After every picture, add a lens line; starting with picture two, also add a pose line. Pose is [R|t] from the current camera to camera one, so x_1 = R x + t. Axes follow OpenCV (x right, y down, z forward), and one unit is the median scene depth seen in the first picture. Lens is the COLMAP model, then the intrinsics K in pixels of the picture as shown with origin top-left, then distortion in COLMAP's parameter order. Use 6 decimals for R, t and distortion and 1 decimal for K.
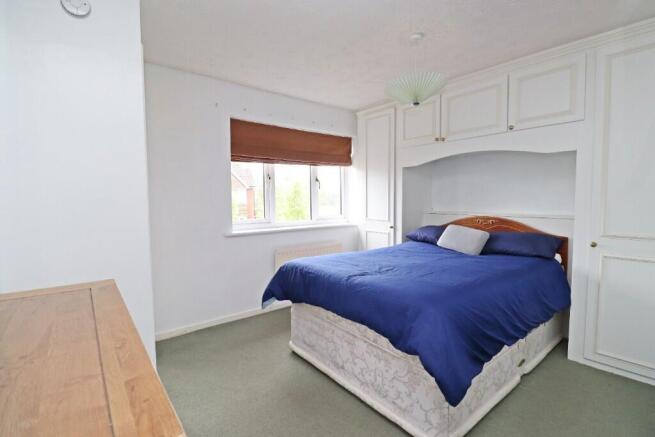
lens RADIAL K [[307.2, 0, 318.6], [0, 307.2, 217.8], [0, 0, 1]] dist [0.001787, -0.014963]
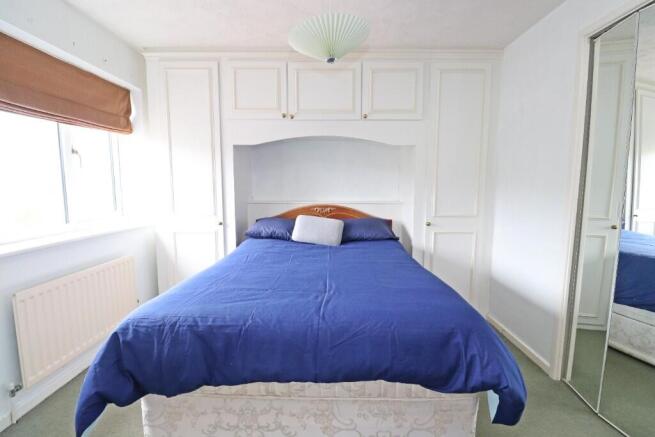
lens RADIAL K [[307.2, 0, 318.6], [0, 307.2, 217.8], [0, 0, 1]] dist [0.001787, -0.014963]
pose [[0.611567, -0.073895, 0.787734, -0.266084], [0.042719, 0.997261, 0.060384, -0.024704], [-0.790038, -0.003278, 0.613049, 0.449754]]
